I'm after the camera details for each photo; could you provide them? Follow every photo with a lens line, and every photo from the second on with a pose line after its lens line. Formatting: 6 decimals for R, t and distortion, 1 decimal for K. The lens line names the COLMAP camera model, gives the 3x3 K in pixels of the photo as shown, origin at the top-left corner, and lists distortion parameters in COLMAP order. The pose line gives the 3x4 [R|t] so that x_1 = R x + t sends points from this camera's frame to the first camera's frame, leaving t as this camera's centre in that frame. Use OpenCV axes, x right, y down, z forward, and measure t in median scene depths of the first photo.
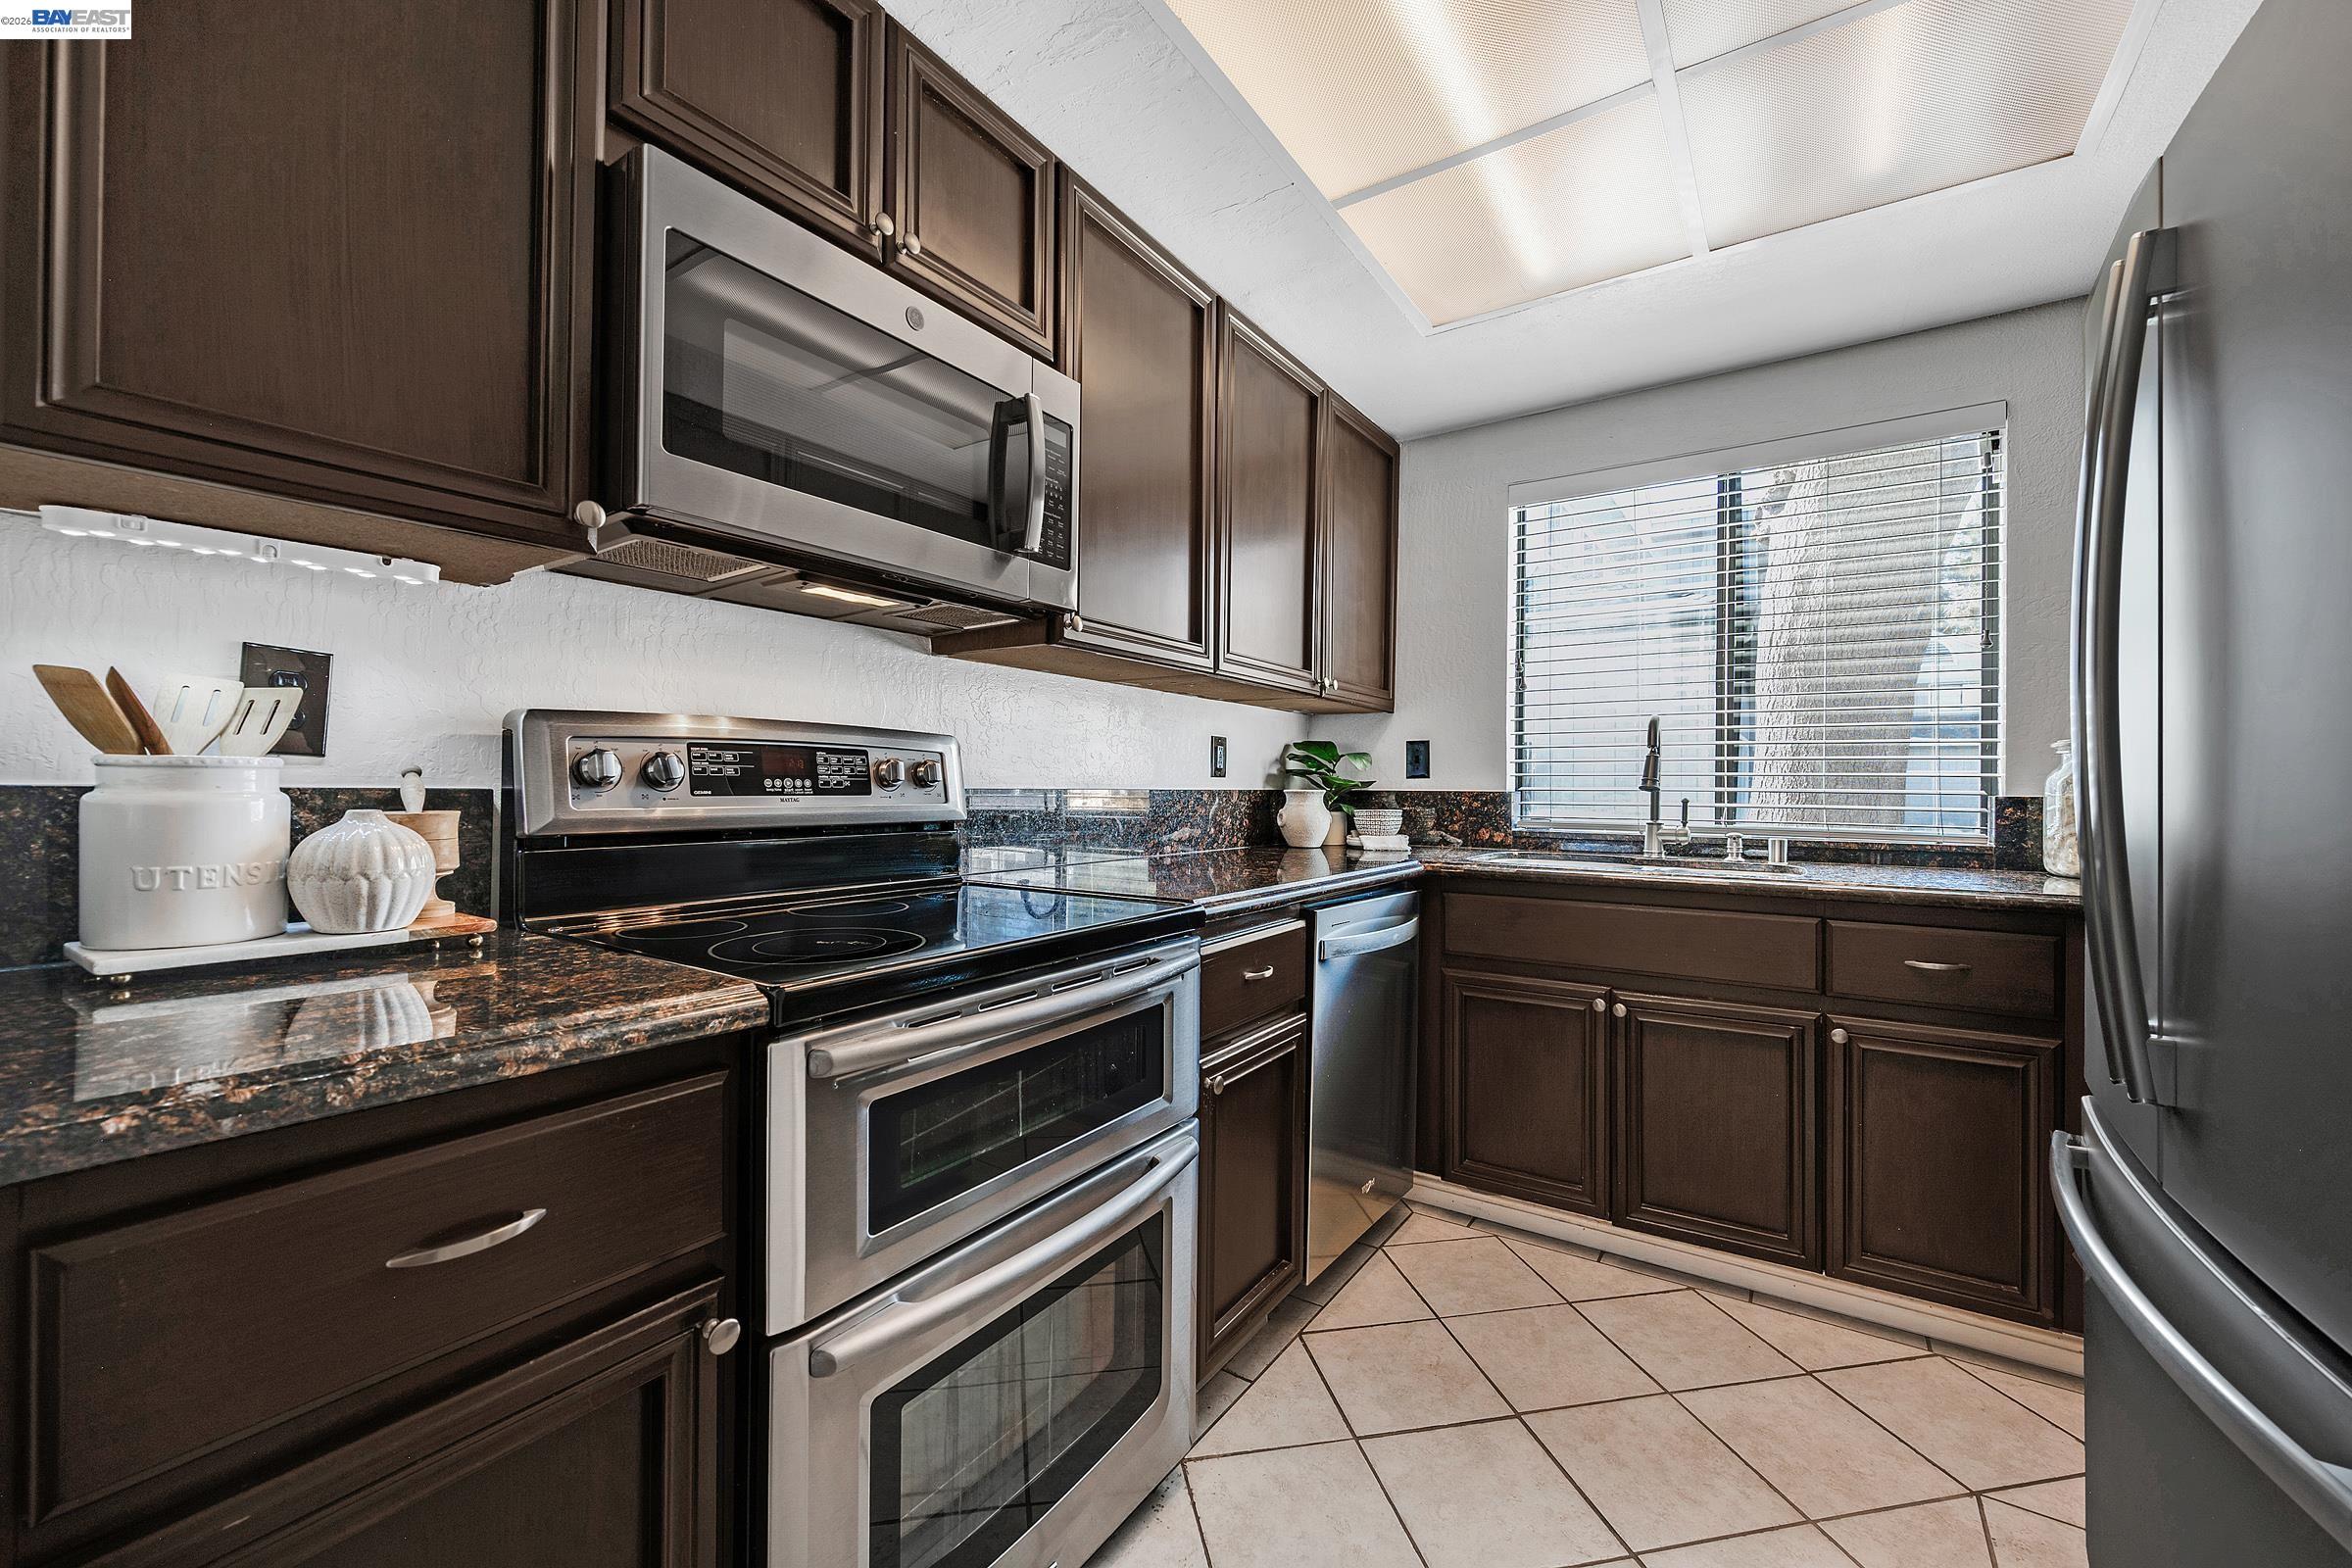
lens RADIAL K [[925.9, 0, 1194.9], [0, 925.9, 780.2], [0, 0, 1]] dist [-0.002213, -0.000113]
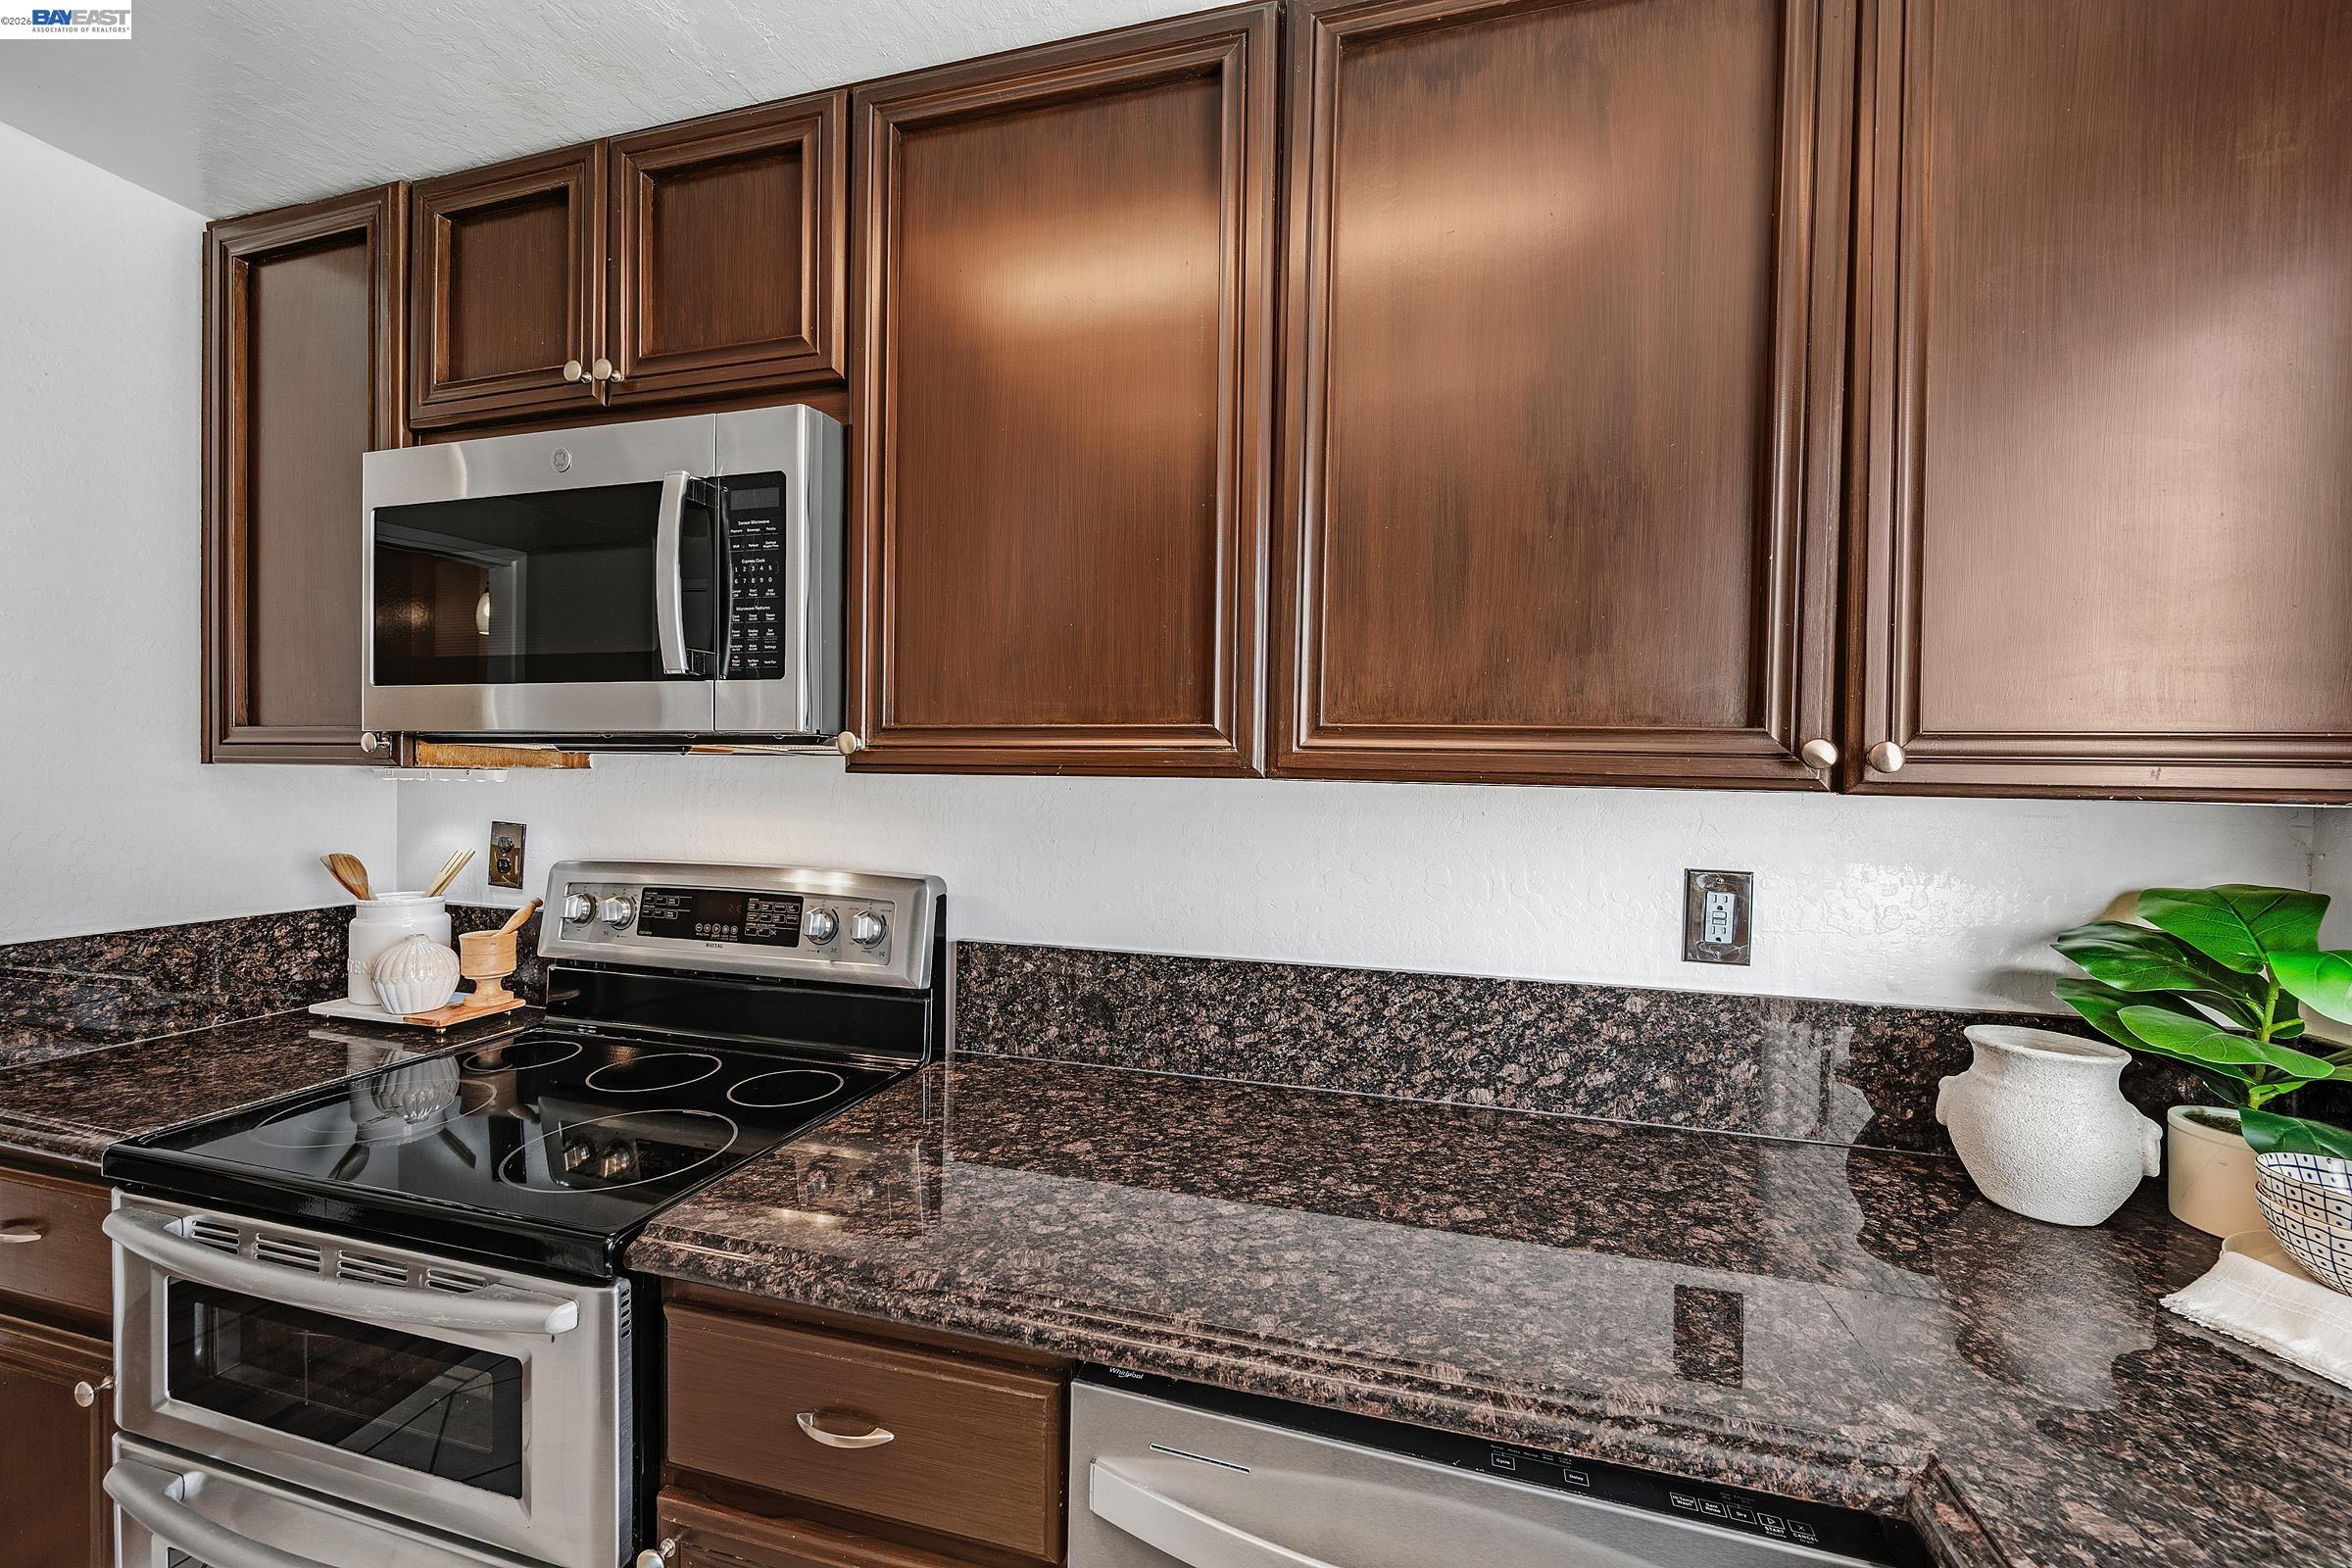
lens RADIAL K [[925.9, 0, 1194.9], [0, 925.9, 780.2], [0, 0, 1]] dist [-0.002213, -0.000113]
pose [[0.296600, 0.006105, -0.954982, 0.658813], [-0.006739, 0.999968, 0.004300, -0.160350], [0.954978, 0.005160, 0.296632, 1.139798]]
